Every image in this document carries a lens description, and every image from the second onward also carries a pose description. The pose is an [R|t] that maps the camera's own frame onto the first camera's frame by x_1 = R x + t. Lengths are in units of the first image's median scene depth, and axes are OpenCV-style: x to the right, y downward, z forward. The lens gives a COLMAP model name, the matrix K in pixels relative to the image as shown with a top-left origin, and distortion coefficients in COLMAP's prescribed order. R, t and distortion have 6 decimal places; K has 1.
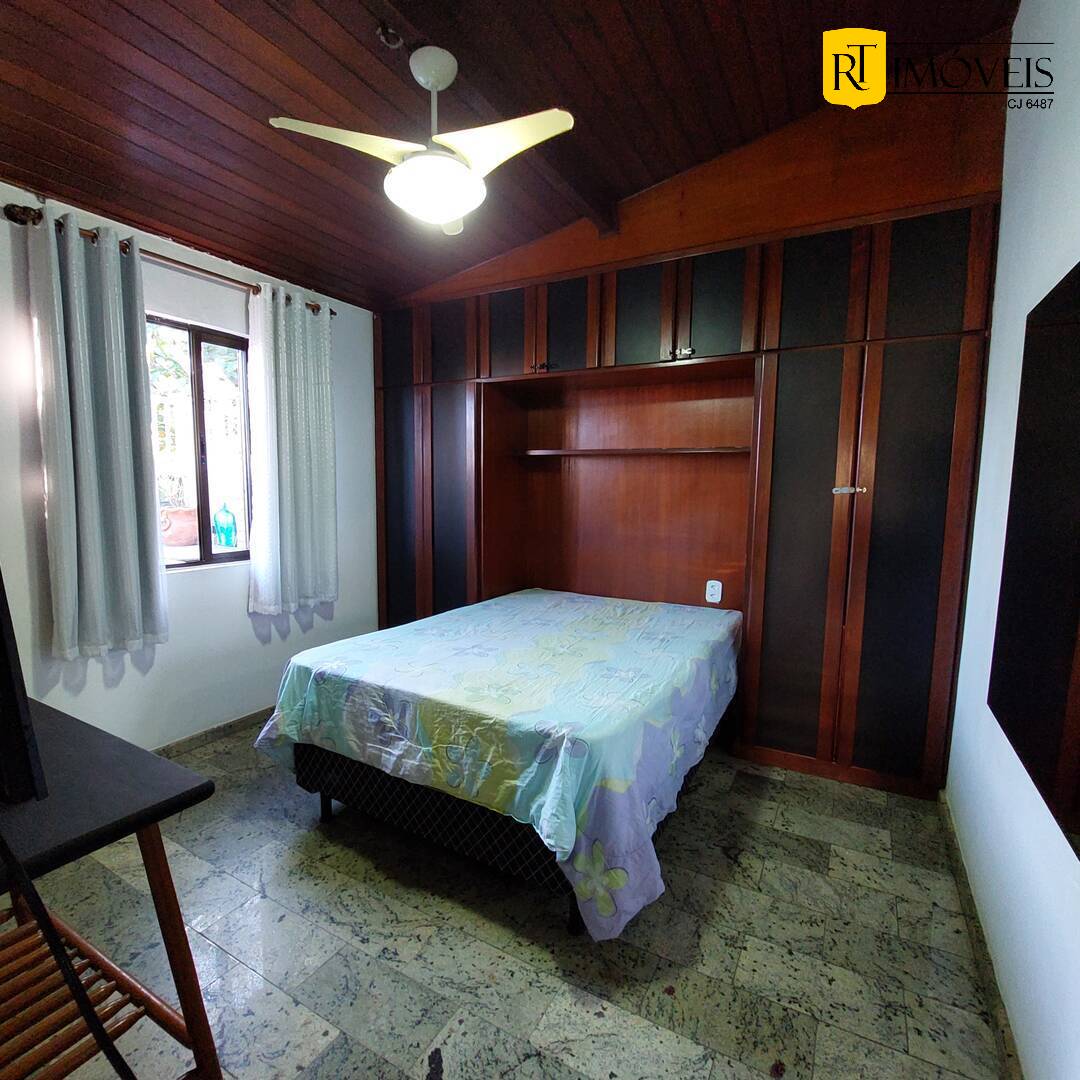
lens RADIAL K [[567.6, 0, 537.8], [0, 567.6, 544.0], [0, 0, 1]] dist [-0.017517, -0.002479]
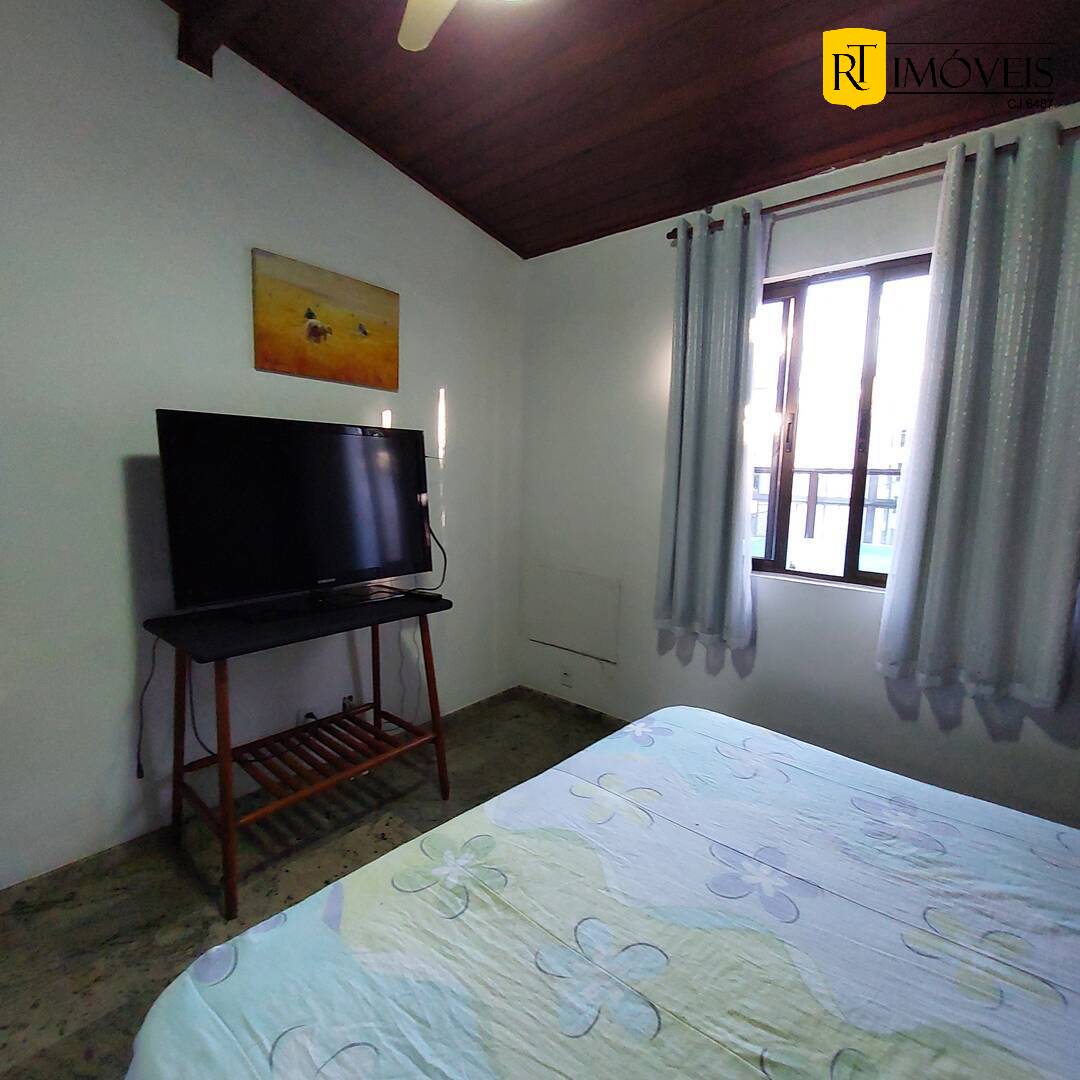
lens RADIAL K [[567.6, 0, 535.9], [0, 567.6, 545.1], [0, 0, 1]] dist [-0.017517, -0.002479]
pose [[-0.218347, 0.112857, -0.969323, 0.262671], [-0.111791, 0.983859, 0.139731, -0.078852], [0.969447, 0.138872, -0.202206, 0.804011]]
